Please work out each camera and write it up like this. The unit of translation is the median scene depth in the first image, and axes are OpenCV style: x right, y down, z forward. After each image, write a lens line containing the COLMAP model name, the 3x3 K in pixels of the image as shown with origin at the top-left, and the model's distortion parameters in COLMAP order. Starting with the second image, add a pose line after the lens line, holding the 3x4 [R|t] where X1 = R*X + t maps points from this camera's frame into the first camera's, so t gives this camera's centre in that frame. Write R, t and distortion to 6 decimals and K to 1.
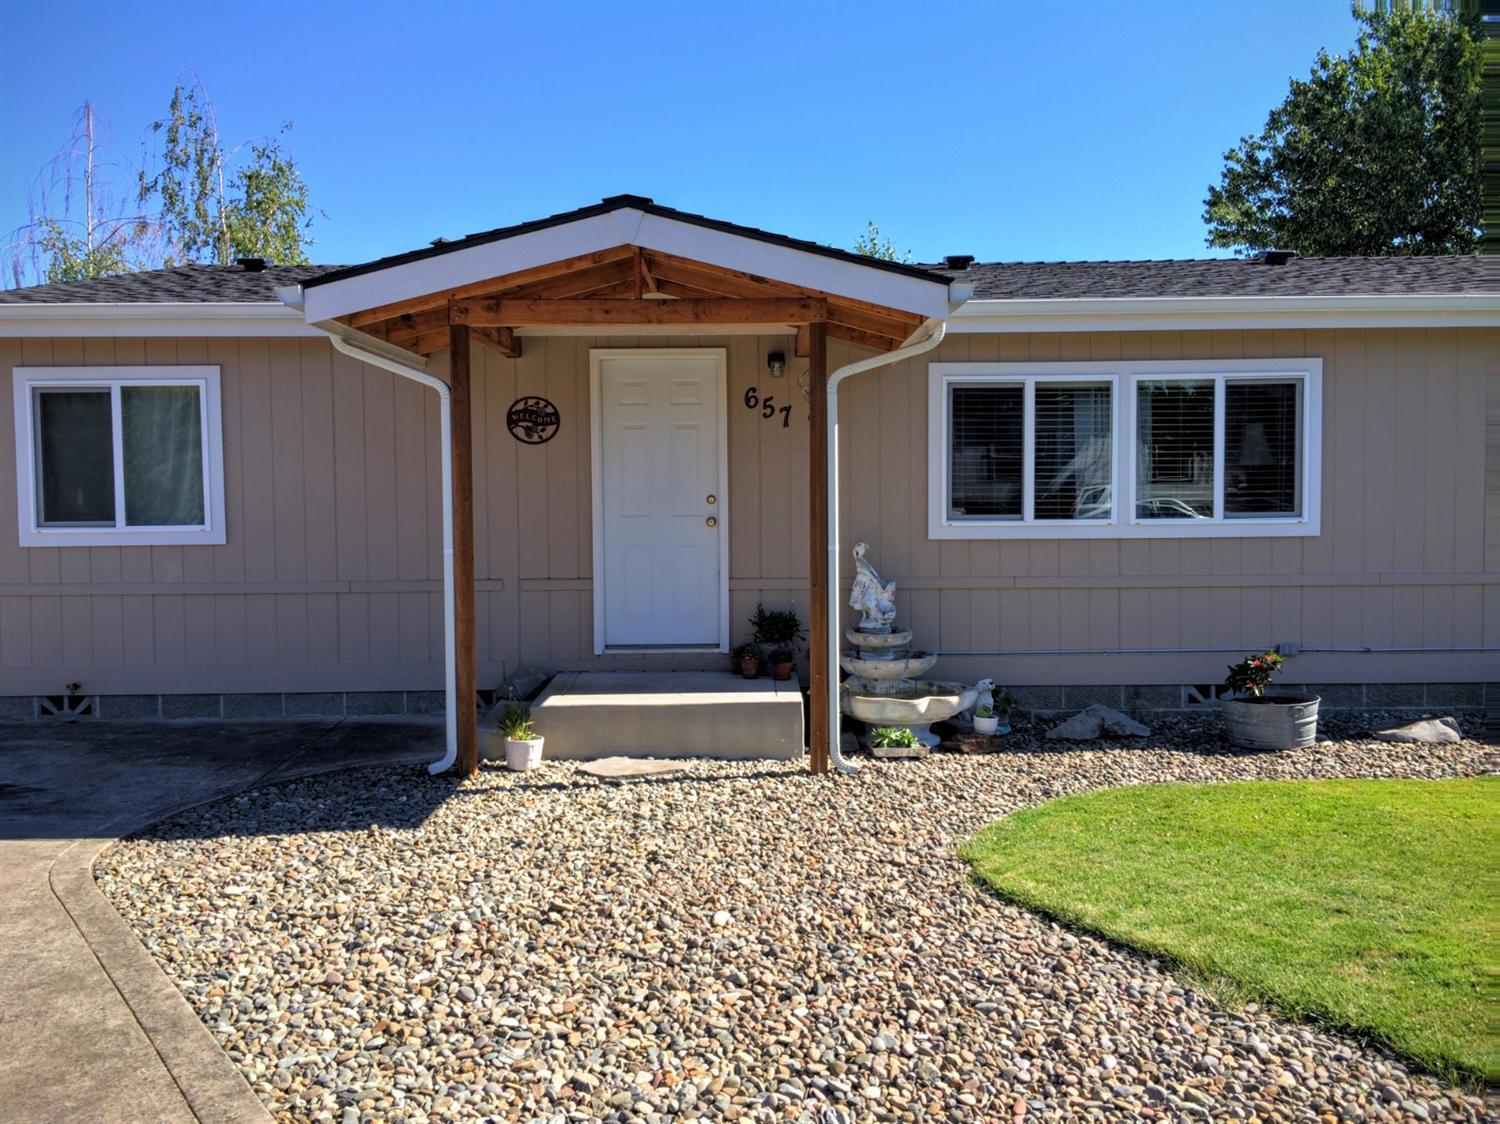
lens RADIAL K [[1279.1, 0, 748.5], [0, 1279.1, 538.1], [0, 0, 1]] dist [0.044837, -0.008280]
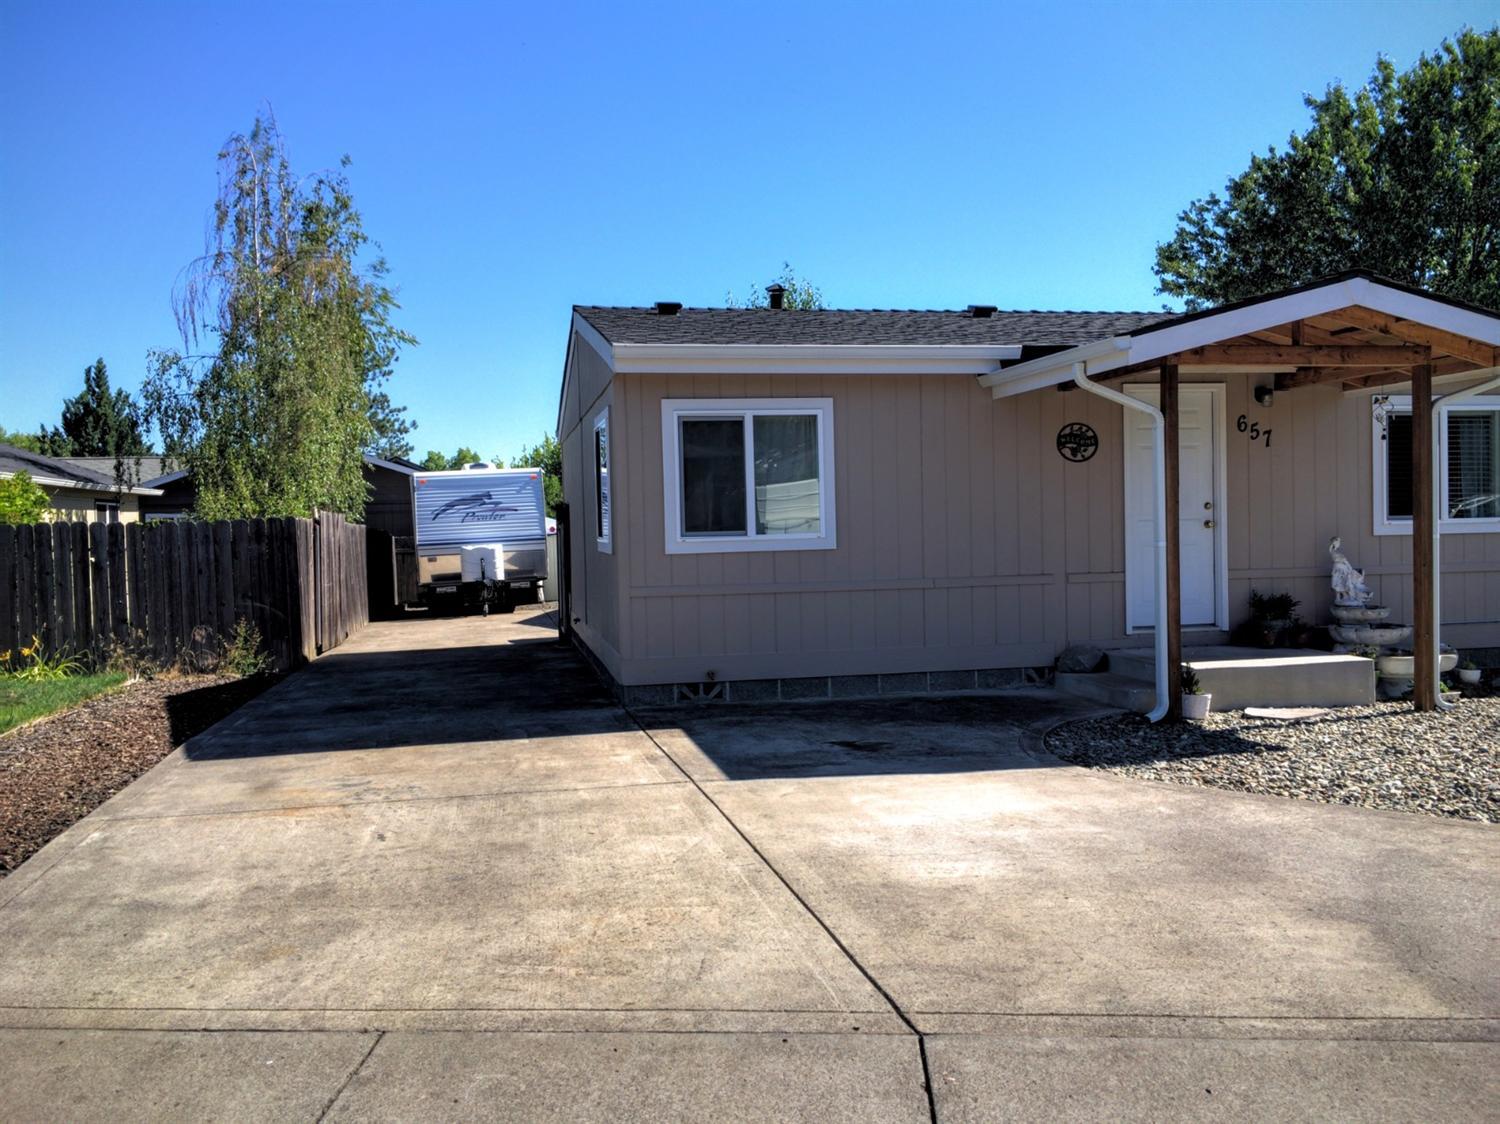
lens RADIAL K [[1279.1, 0, 748.5], [0, 1279.1, 538.1], [0, 0, 1]] dist [0.044837, -0.008280]
pose [[0.982627, -0.016230, 0.184882, -0.699254], [0.020751, 0.999530, -0.022546, 0.019581], [-0.184429, 0.025991, 0.982502, -0.133996]]
